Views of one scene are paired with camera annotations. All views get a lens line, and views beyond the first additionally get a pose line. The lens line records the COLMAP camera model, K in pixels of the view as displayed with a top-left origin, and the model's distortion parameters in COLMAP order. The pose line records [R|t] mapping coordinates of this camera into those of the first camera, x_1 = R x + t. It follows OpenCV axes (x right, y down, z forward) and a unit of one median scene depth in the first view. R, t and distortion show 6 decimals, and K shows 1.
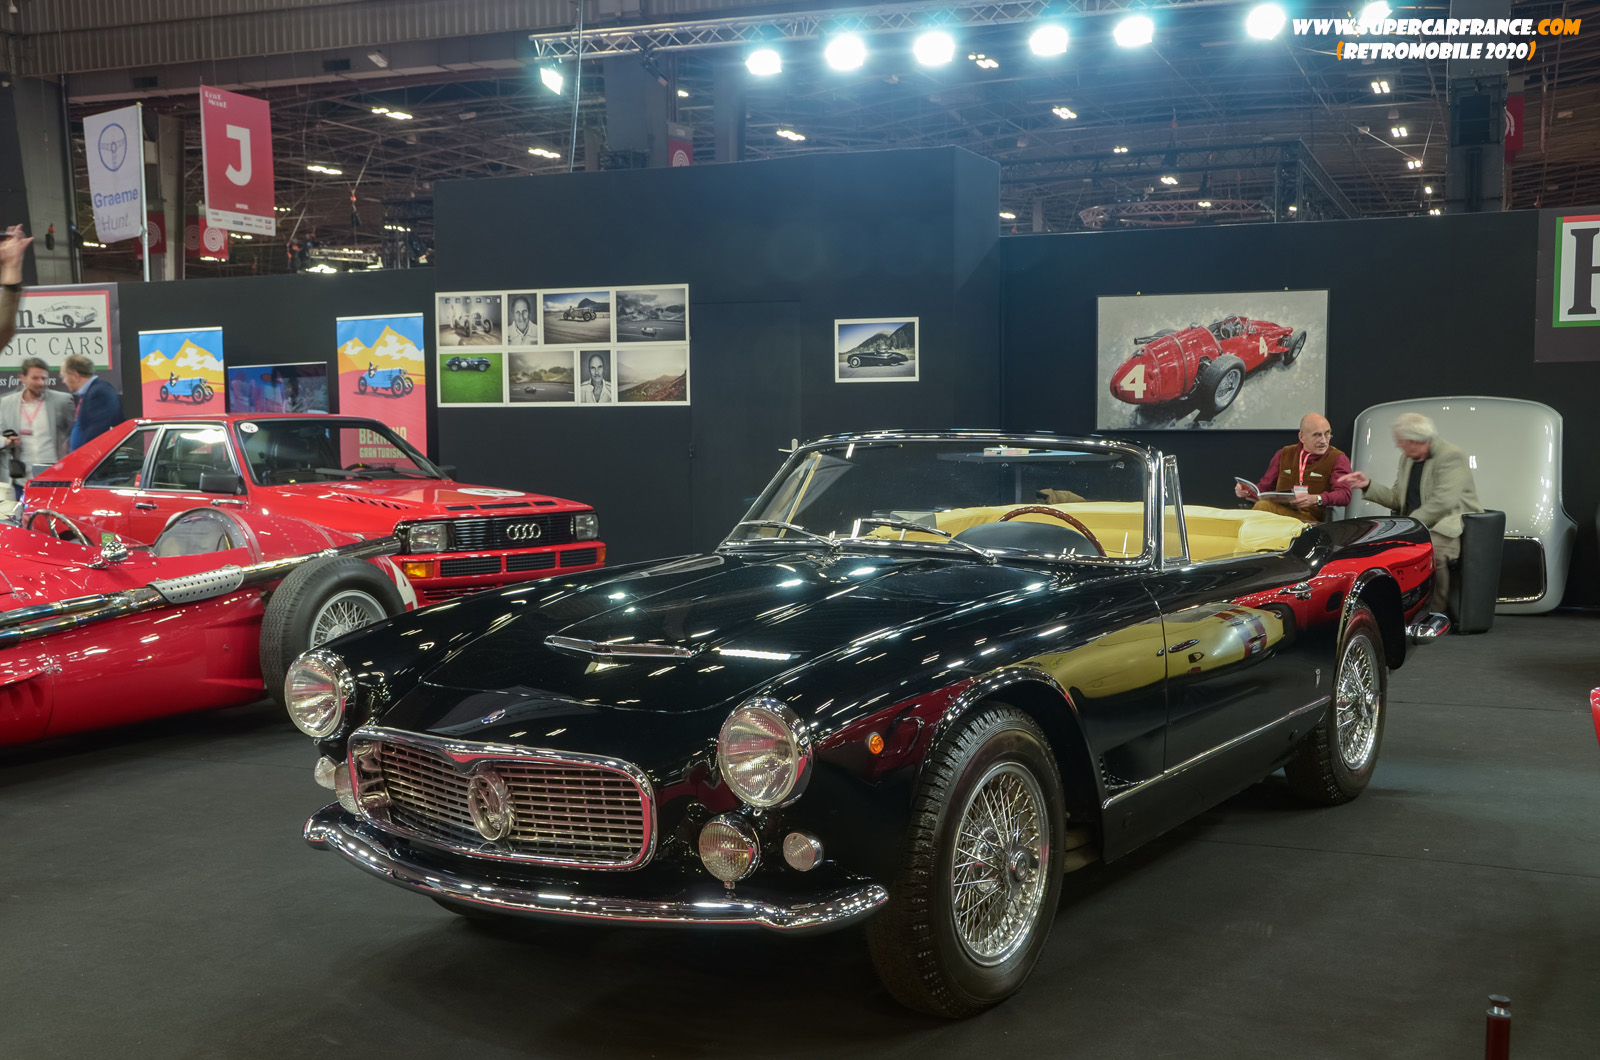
lens RADIAL K [[1744.2, 0, 800.4], [0, 1744.2, 531.4], [0, 0, 1]] dist [0.001324, 0.000000]
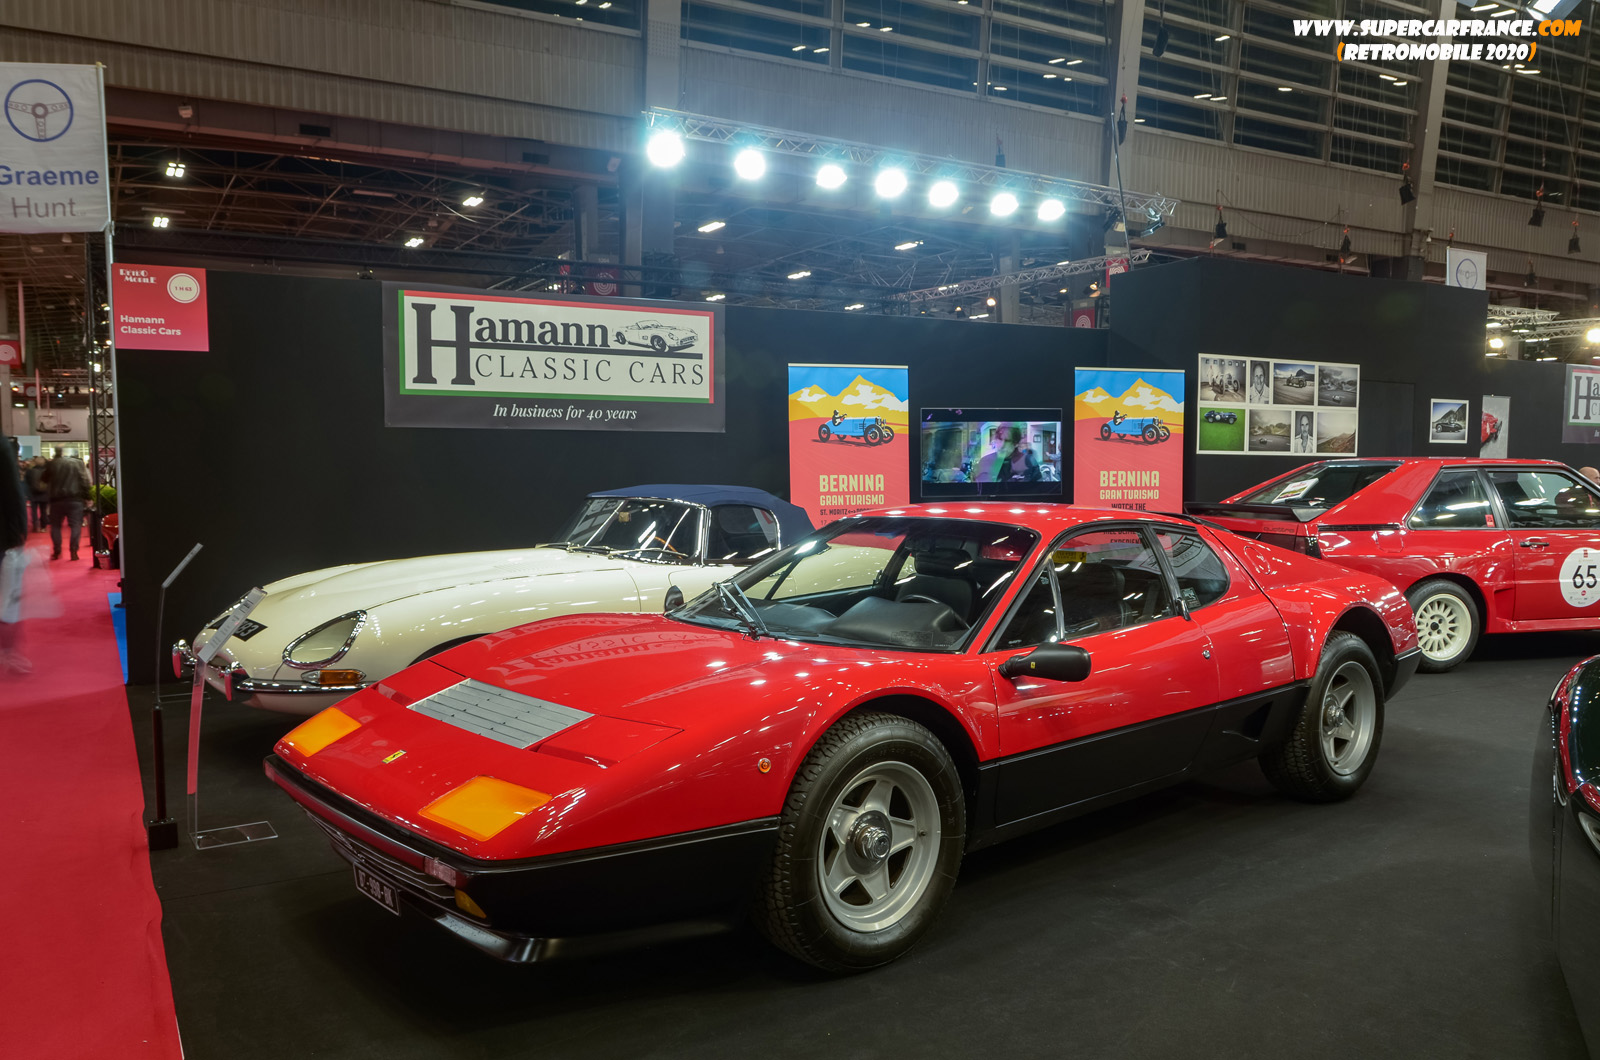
lens RADIAL K [[1265.9, 0, 800.9], [0, 1265.9, 534.5], [0, 0, 1]] dist [-0.023806, 0.006972]
pose [[0.639697, -0.024771, 0.768228, -1.023412], [0.049787, 0.998717, -0.009253, -0.024169], [-0.767013, 0.044167, 0.640109, 0.683867]]
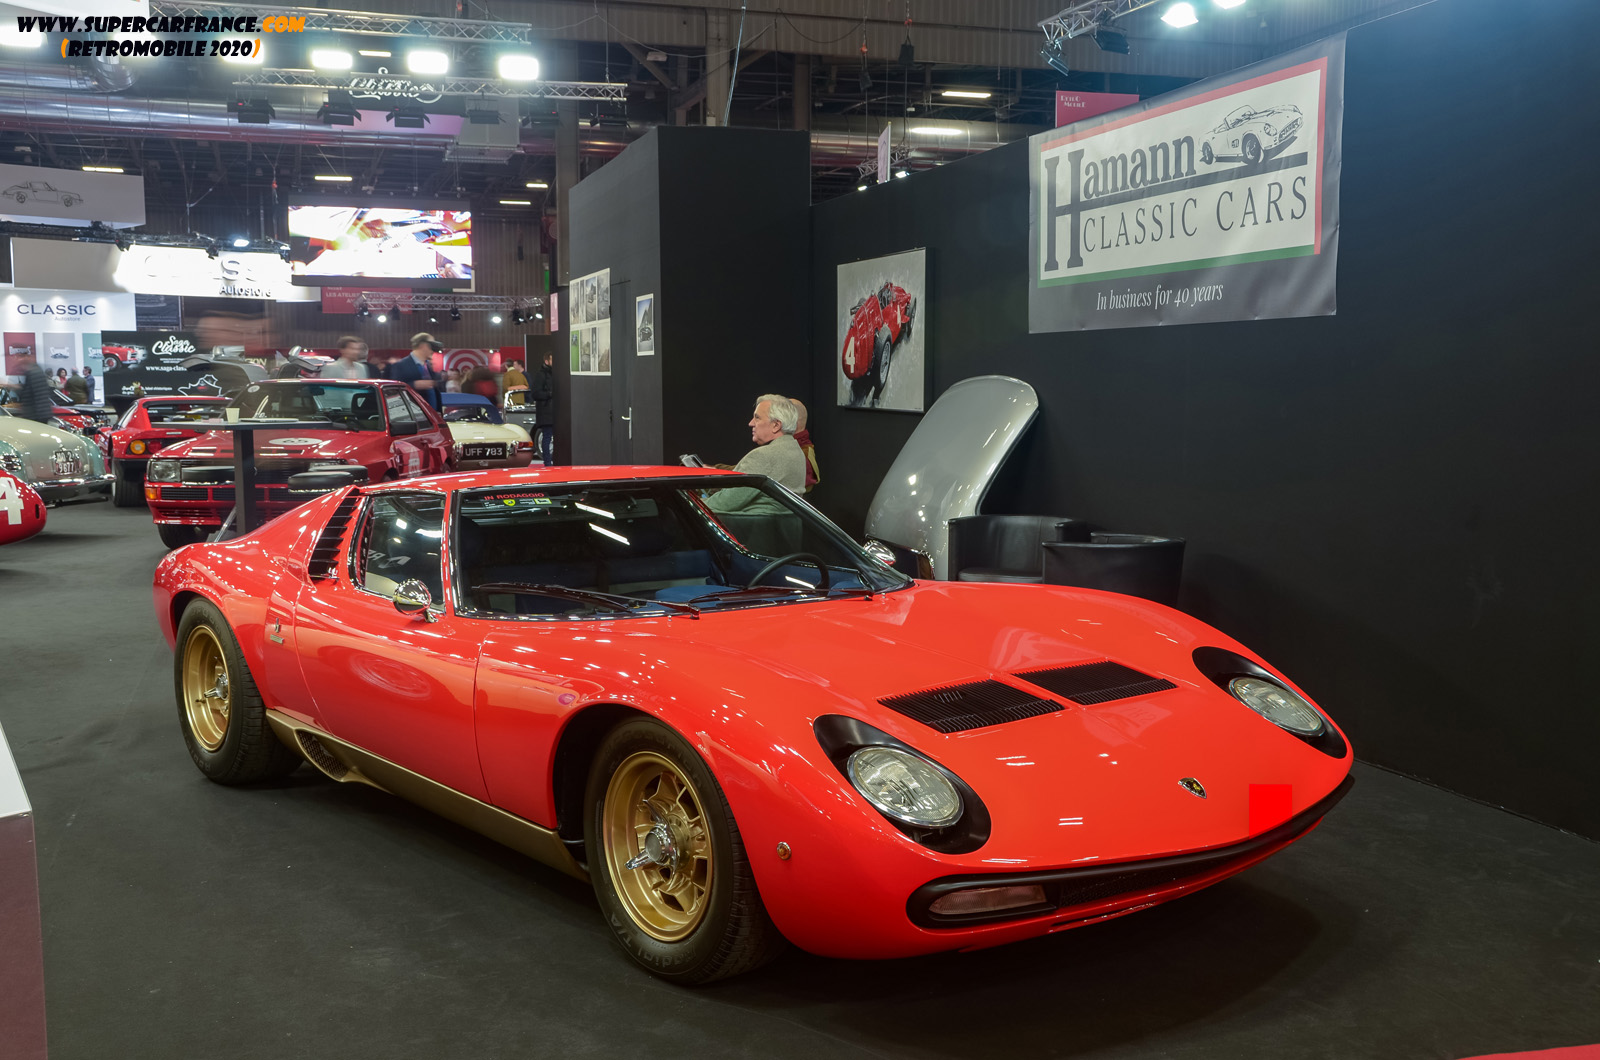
lens RADIAL K [[1646.7, 0, 800.0], [0, 1646.7, 531.7], [0, 0, 1]] dist [0.087503, 0.000000]
pose [[0.616492, 0.086160, -0.782633, -0.190707], [-0.066208, 0.996147, 0.057512, -0.051173], [0.784573, 0.016361, 0.619821, 0.798090]]
